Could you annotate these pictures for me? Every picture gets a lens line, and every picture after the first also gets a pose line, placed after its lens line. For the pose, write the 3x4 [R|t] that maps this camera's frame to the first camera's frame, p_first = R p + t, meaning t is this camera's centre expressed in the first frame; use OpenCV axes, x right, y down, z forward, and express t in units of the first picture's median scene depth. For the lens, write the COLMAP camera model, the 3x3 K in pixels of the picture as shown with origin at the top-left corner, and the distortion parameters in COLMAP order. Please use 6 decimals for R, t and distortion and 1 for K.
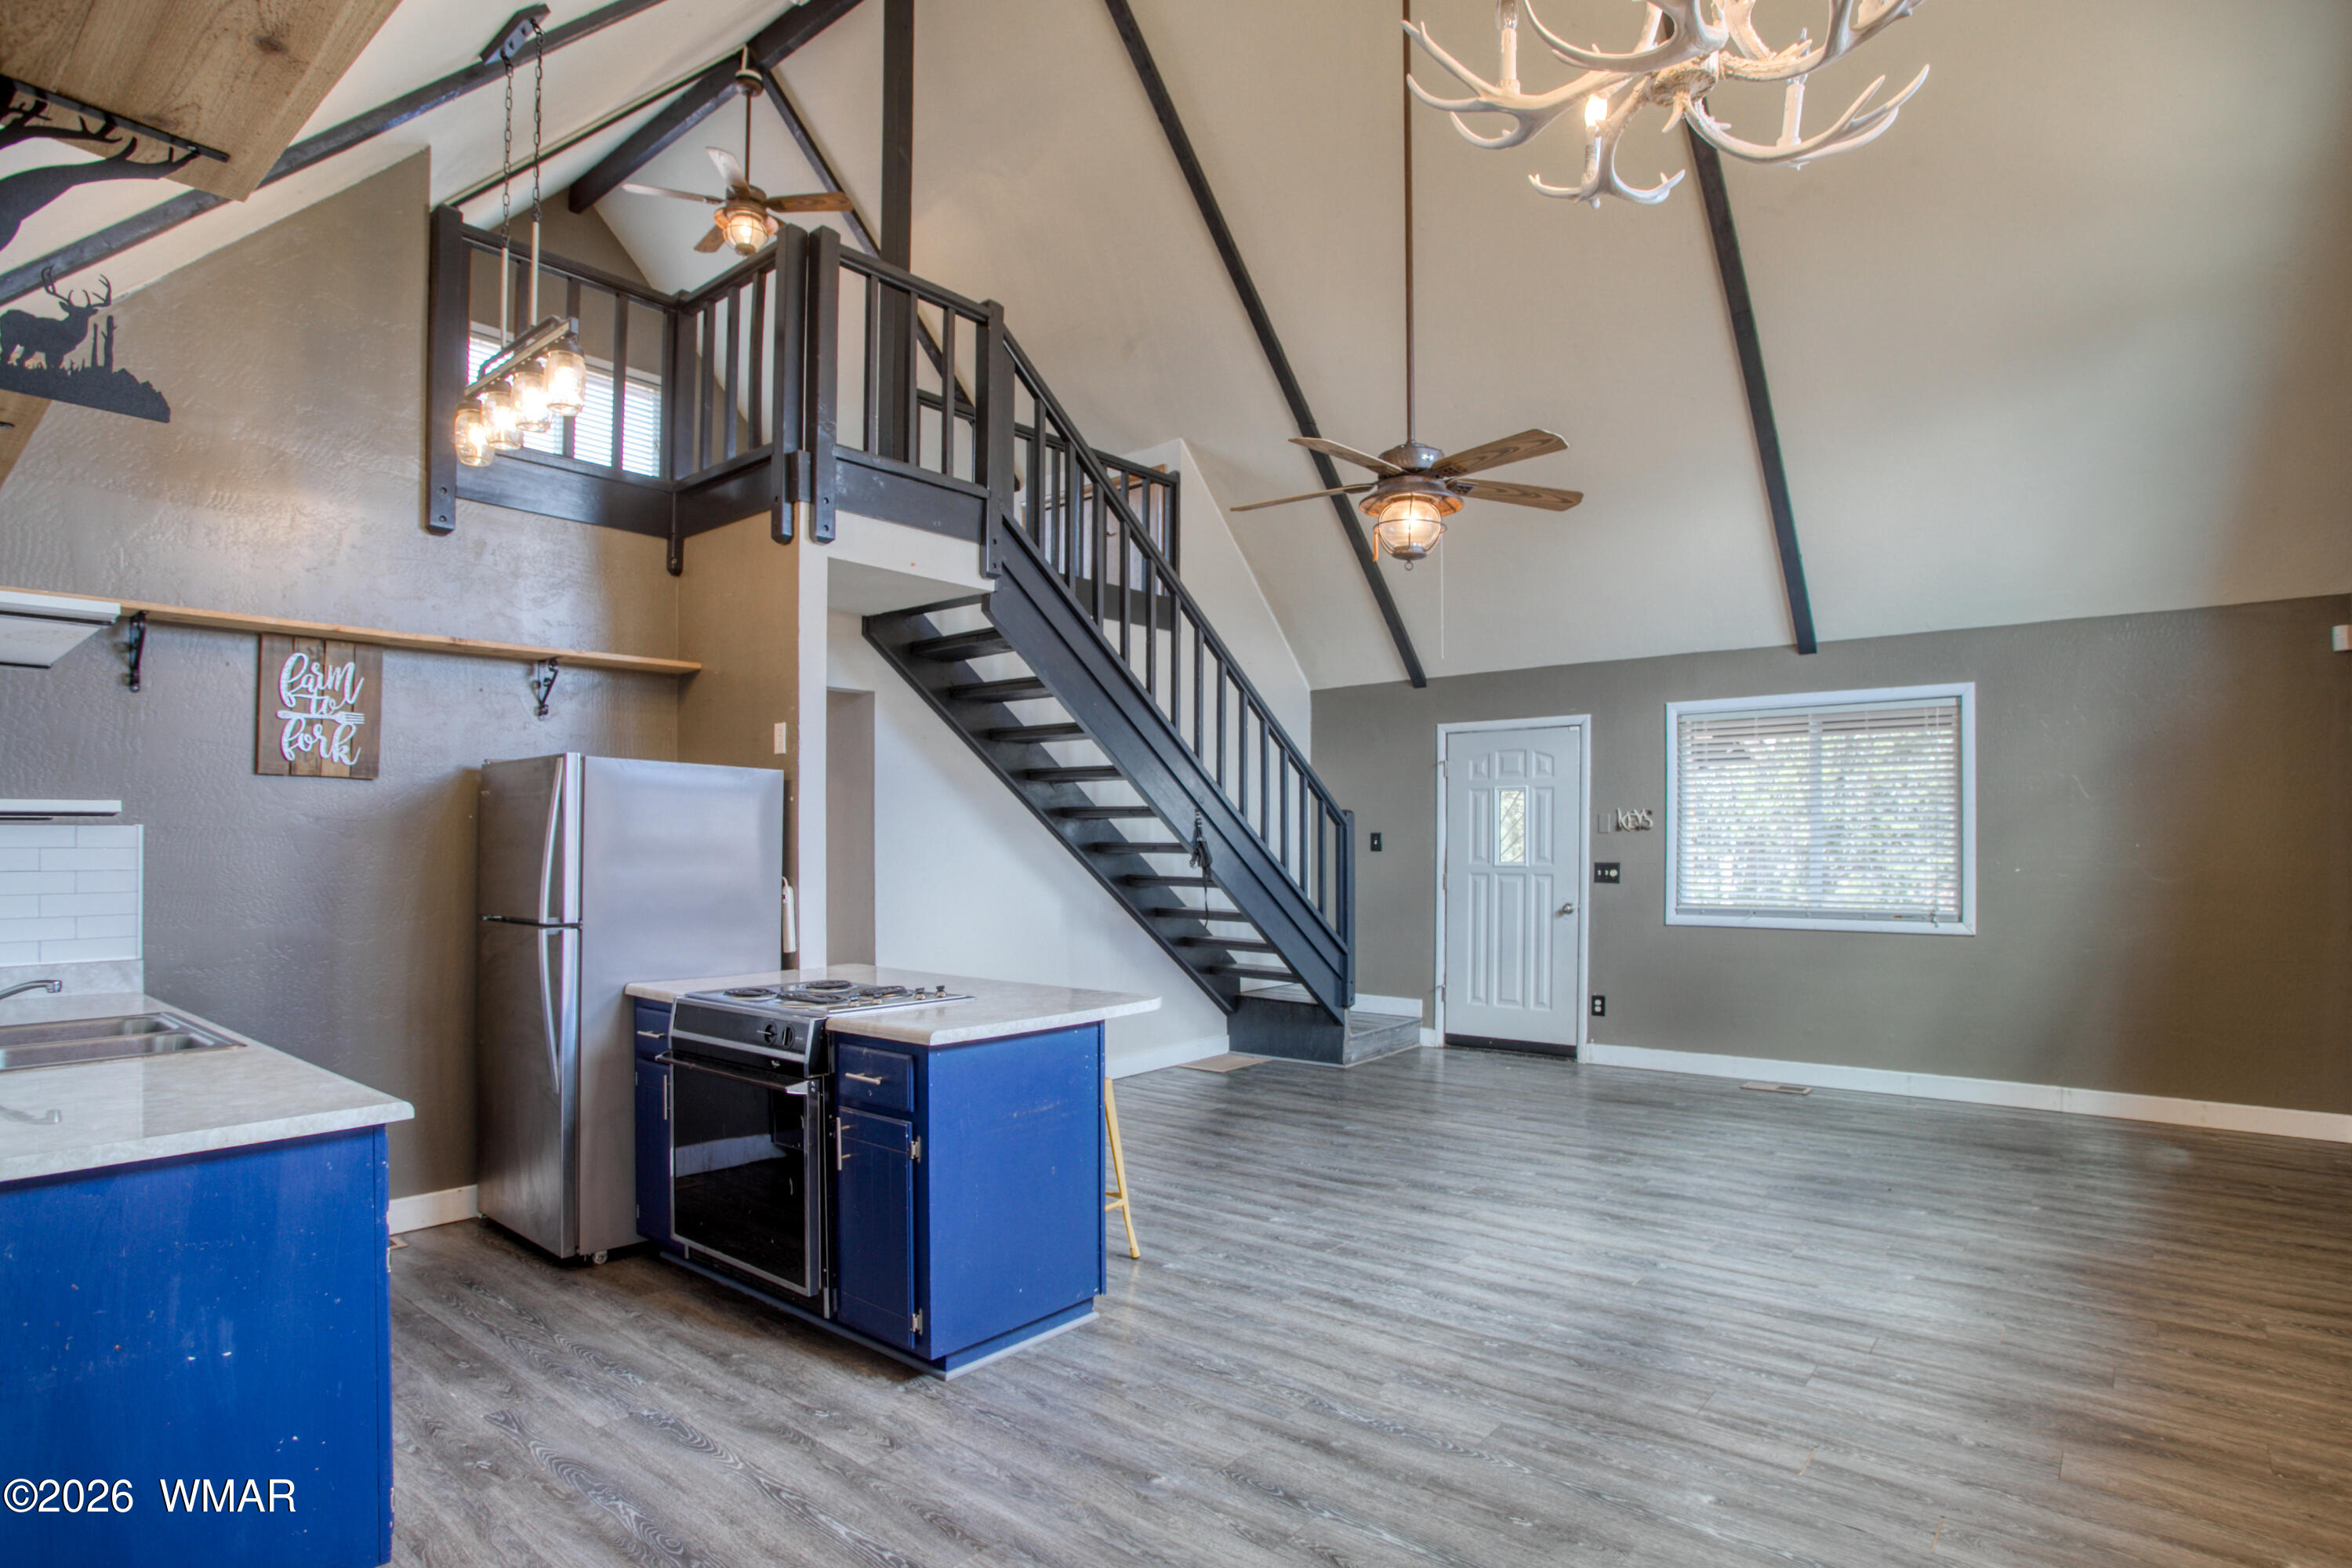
lens RADIAL K [[1197.6, 0, 1204.0], [0, 1197.6, 845.8], [0, 0, 1]] dist [-0.051974, 0.000819]
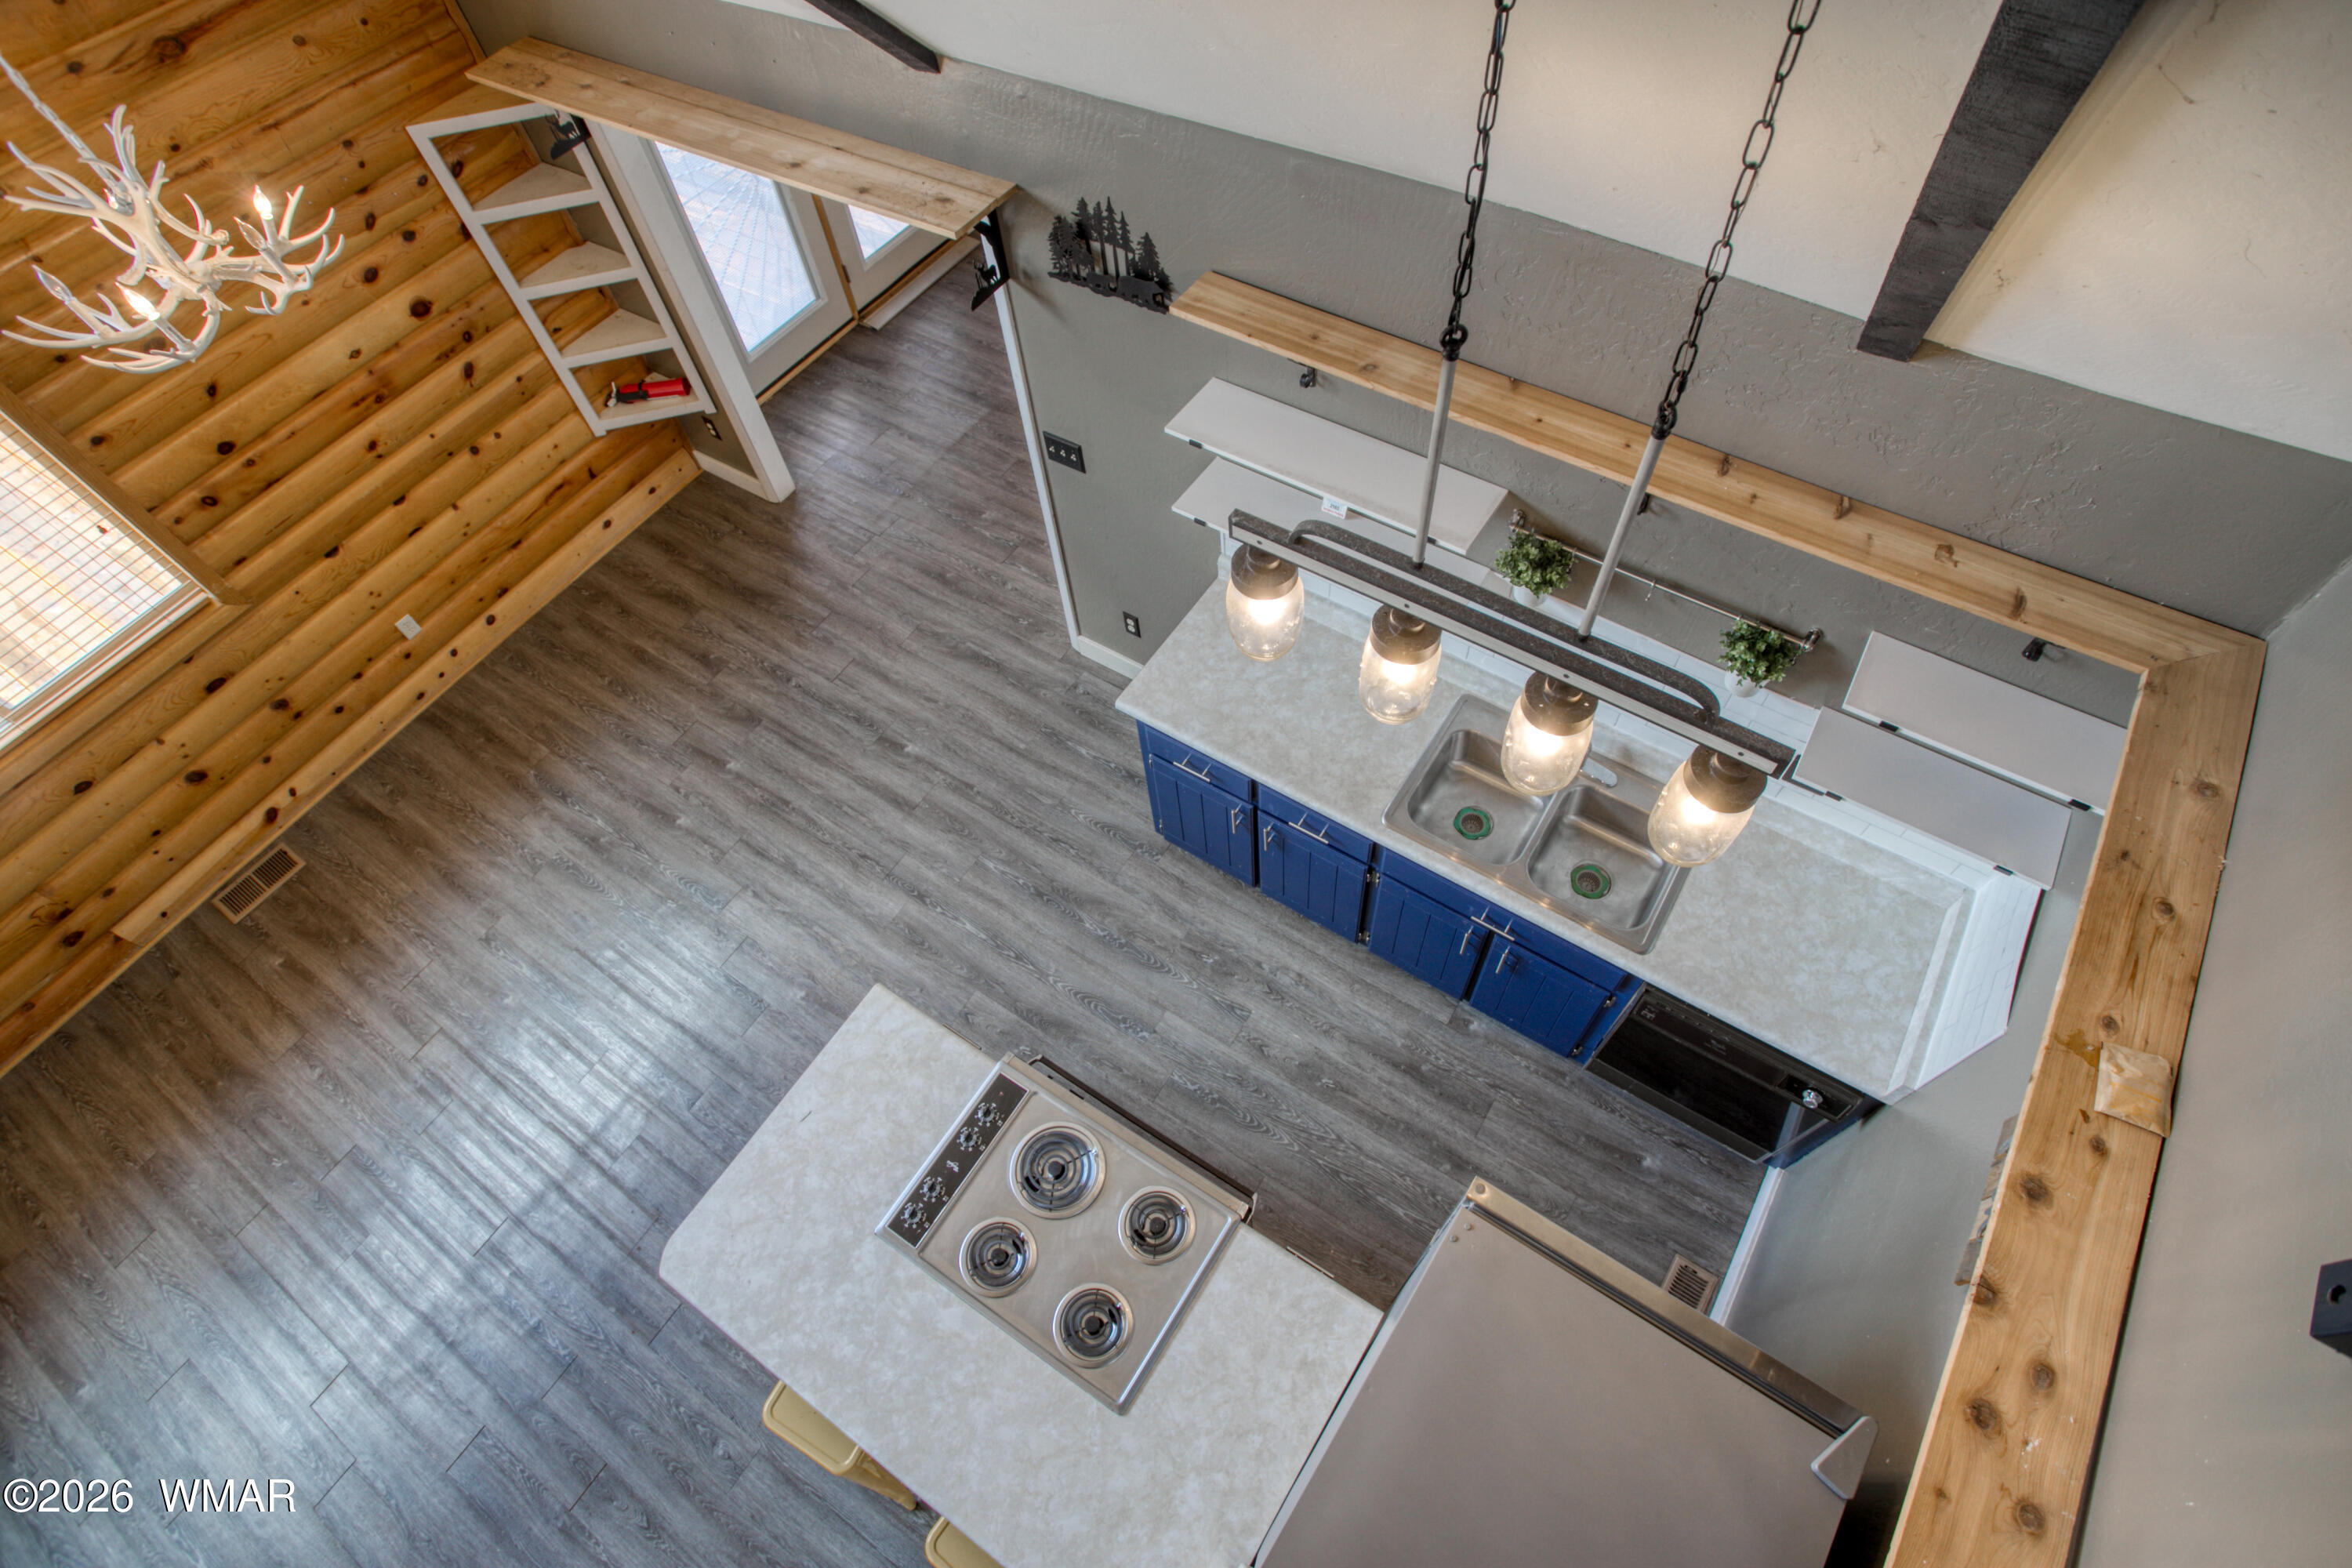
lens RADIAL K [[1166.0, 0, 1184.9], [0, 1166.0, 778.0], [0, 0, 1]] dist [-0.072936, 0.033527]
pose [[-0.993385, 0.114704, 0.005312, -0.403852], [0.066520, 0.537154, 0.840857, -0.639566], [0.093596, 0.835648, -0.541231, 1.076149]]
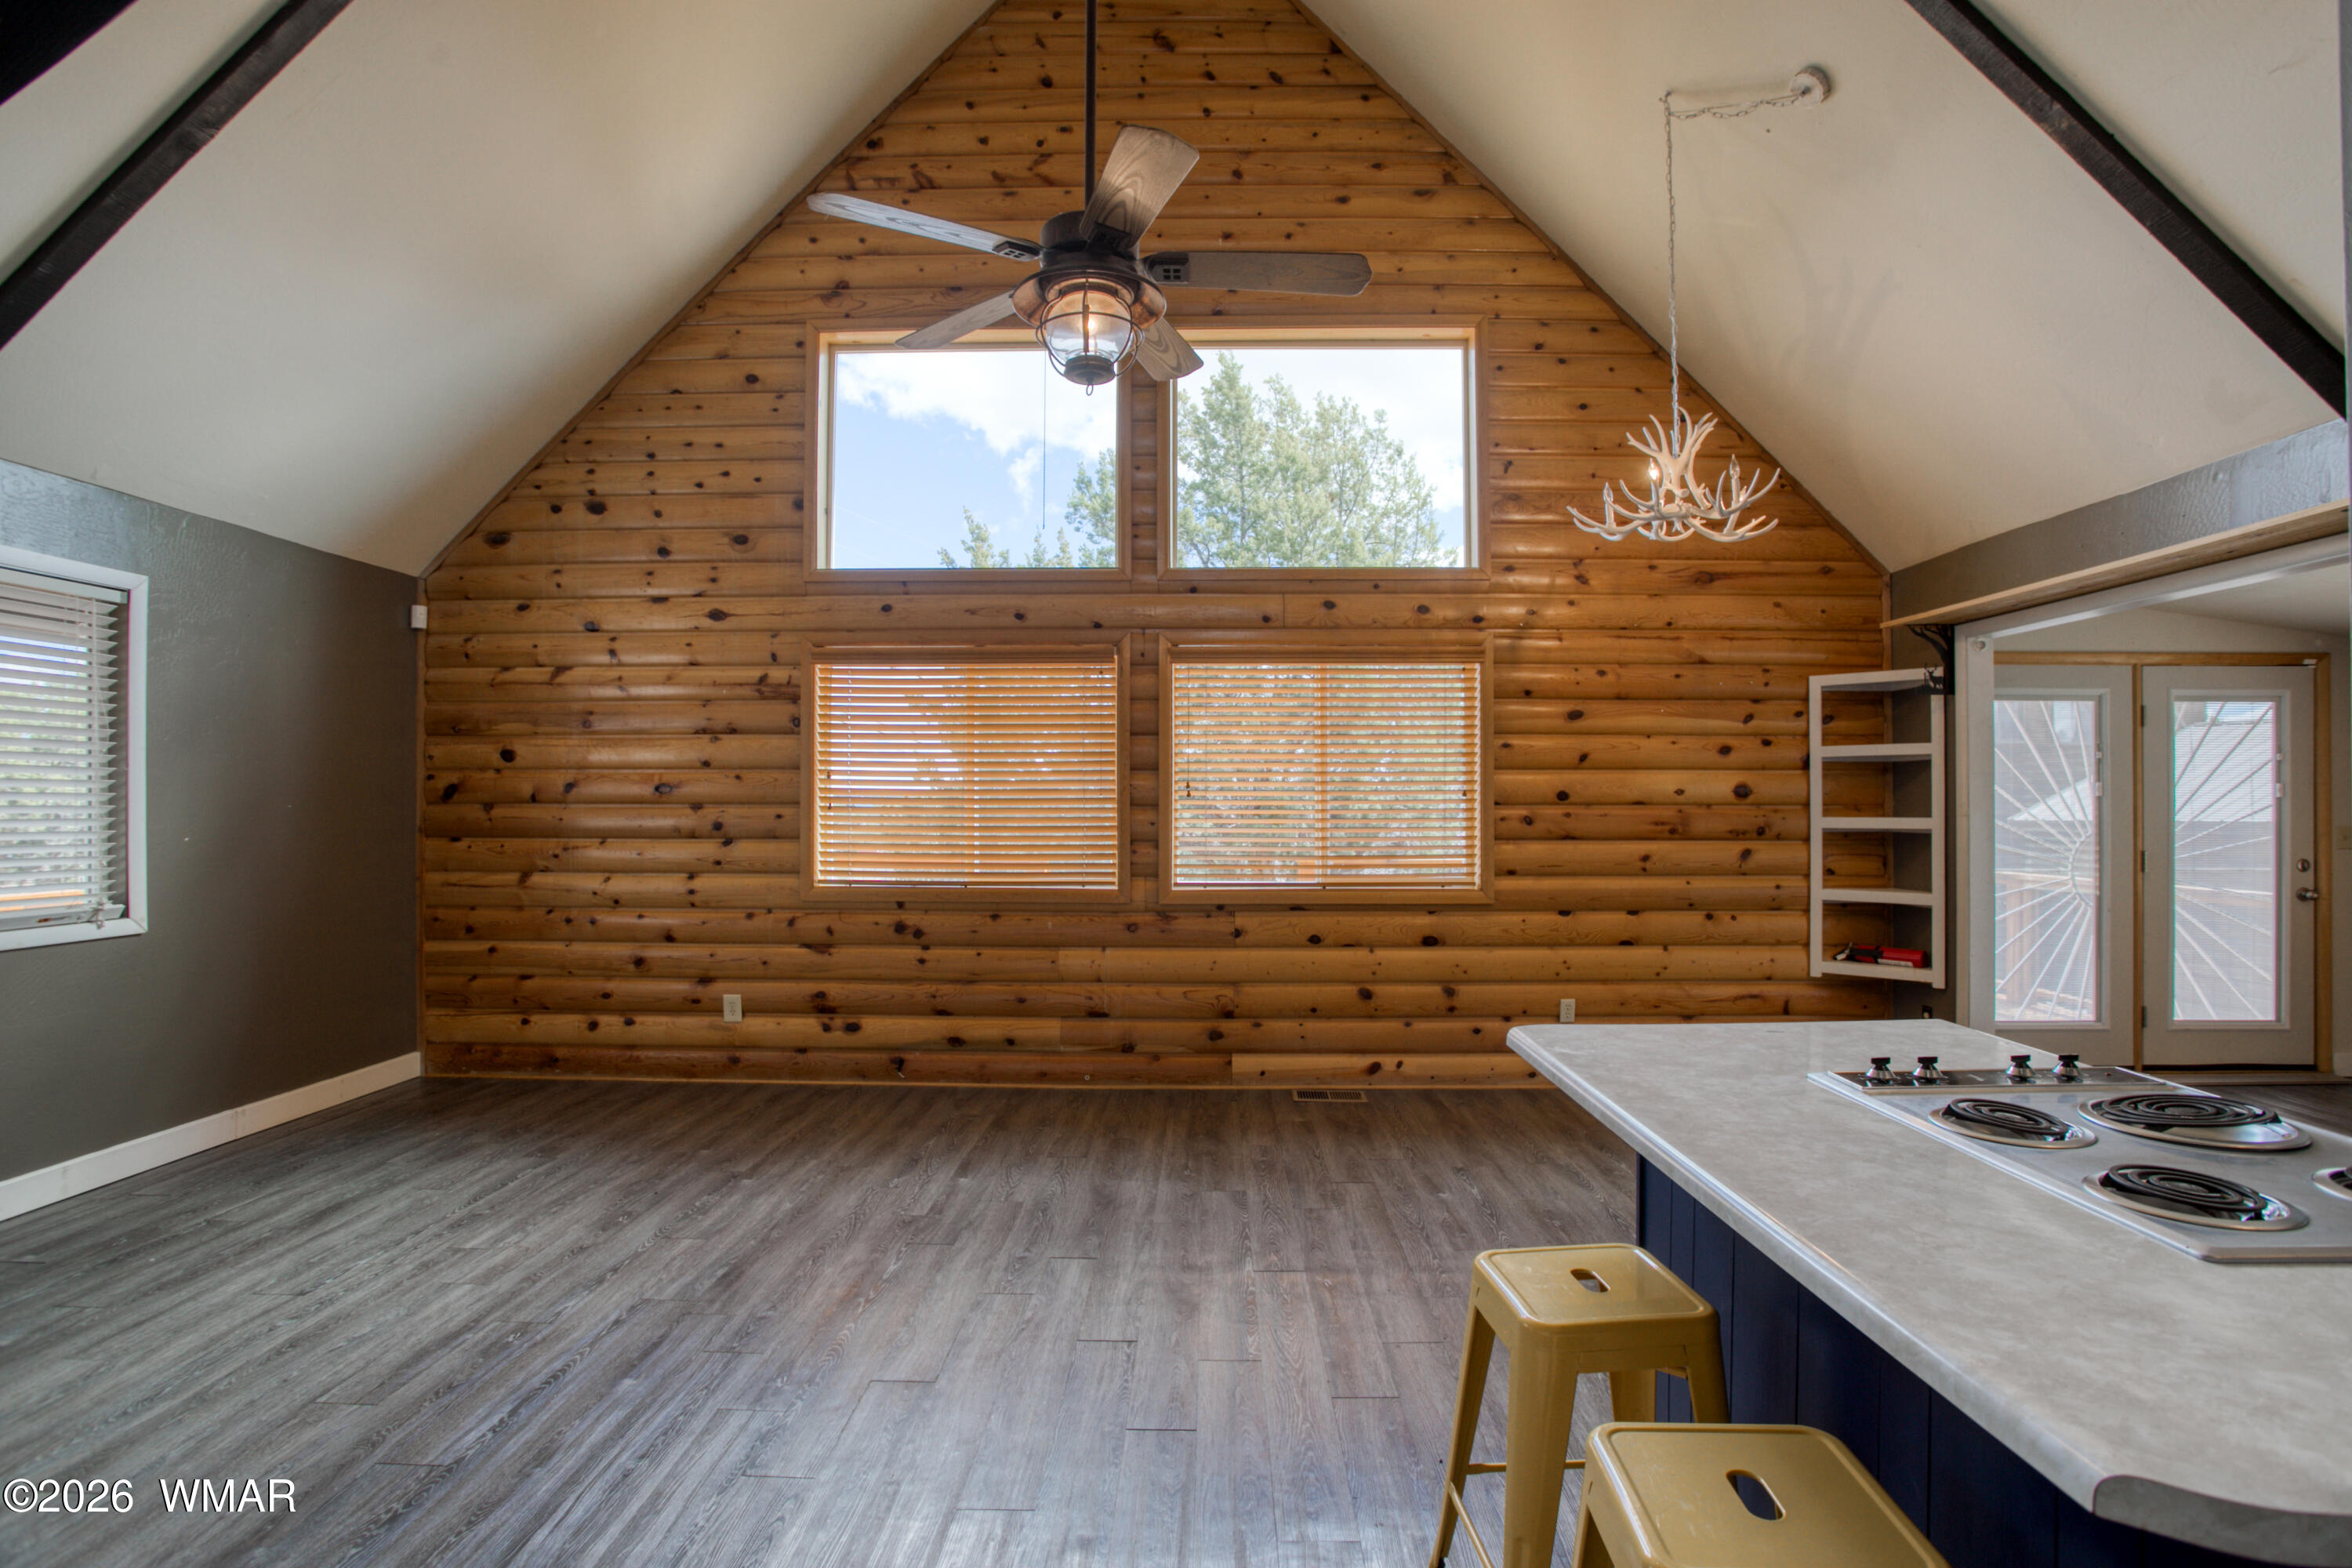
lens RADIAL K [[1166.0, 0, 1184.9], [0, 1166.0, 778.0], [0, 0, 1]] dist [-0.072936, 0.033527]
pose [[-0.614183, 0.007903, 0.789124, -0.386511], [-0.002209, 0.999929, -0.011734, -0.005416], [-0.789161, -0.008950, -0.614121, 1.404489]]
